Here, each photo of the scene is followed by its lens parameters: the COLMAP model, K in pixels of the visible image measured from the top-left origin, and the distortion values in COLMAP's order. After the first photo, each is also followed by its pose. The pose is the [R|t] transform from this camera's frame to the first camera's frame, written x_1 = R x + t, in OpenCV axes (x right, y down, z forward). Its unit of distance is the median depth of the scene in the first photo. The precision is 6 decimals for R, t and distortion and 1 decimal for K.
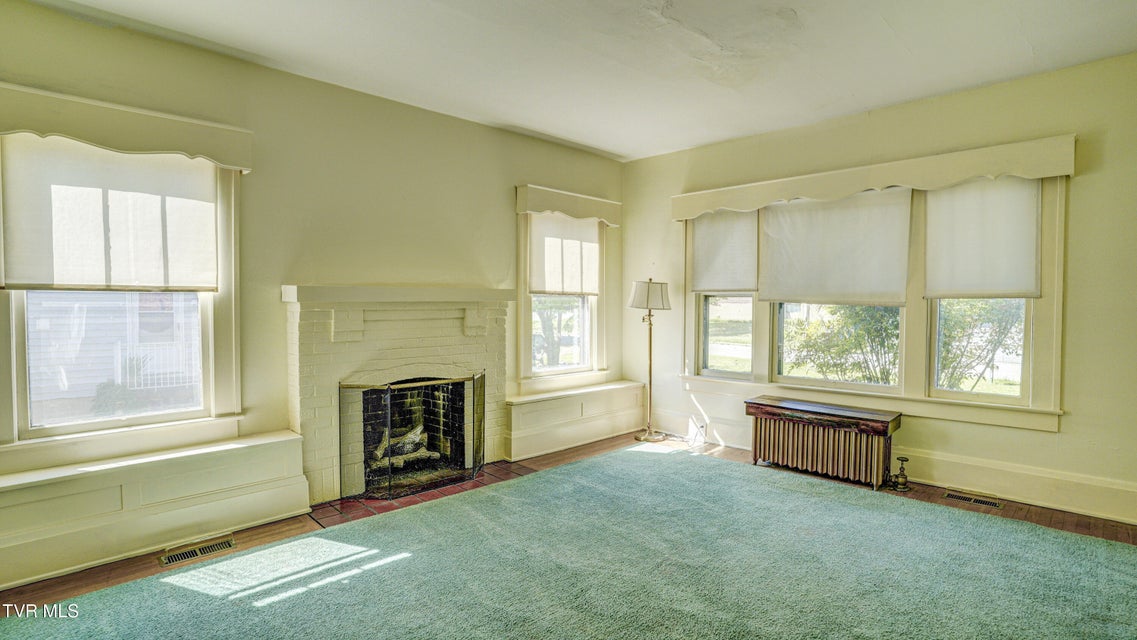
lens RADIAL K [[559.0, 0, 571.8], [0, 559.0, 317.5], [0, 0, 1]] dist [-0.085754, 0.038723]
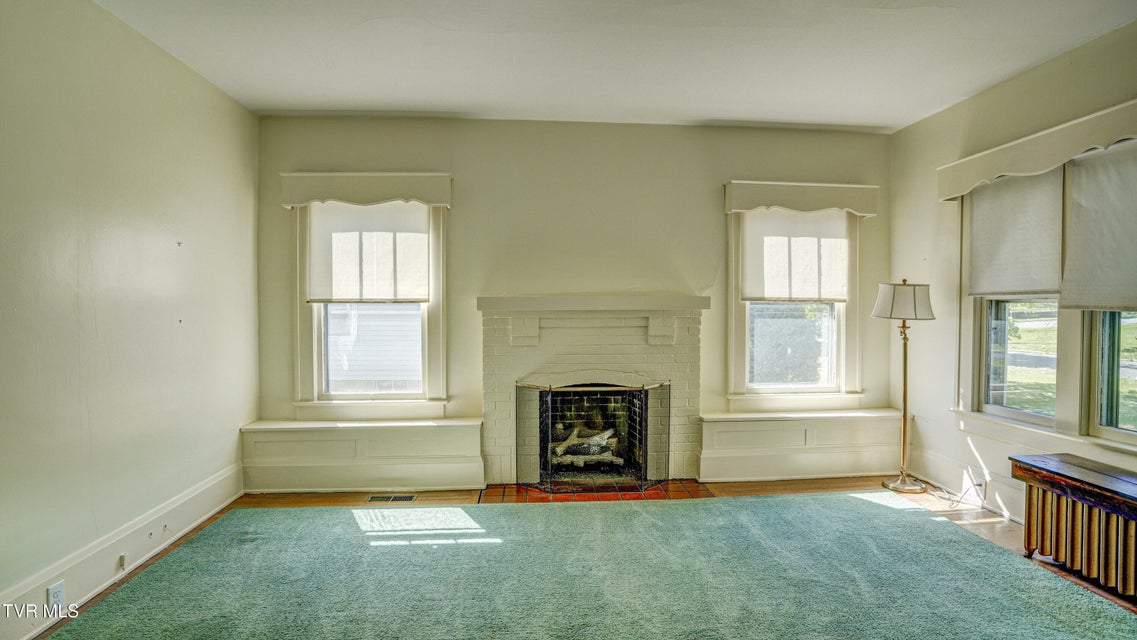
lens RADIAL K [[559.0, 0, 571.8], [0, 559.0, 317.5], [0, 0, 1]] dist [-0.085754, 0.038723]
pose [[0.761642, 0.007083, -0.647959, 0.344201], [-0.015588, 0.999851, -0.007394, -0.005701], [0.647810, 0.015732, 0.761639, 0.162117]]
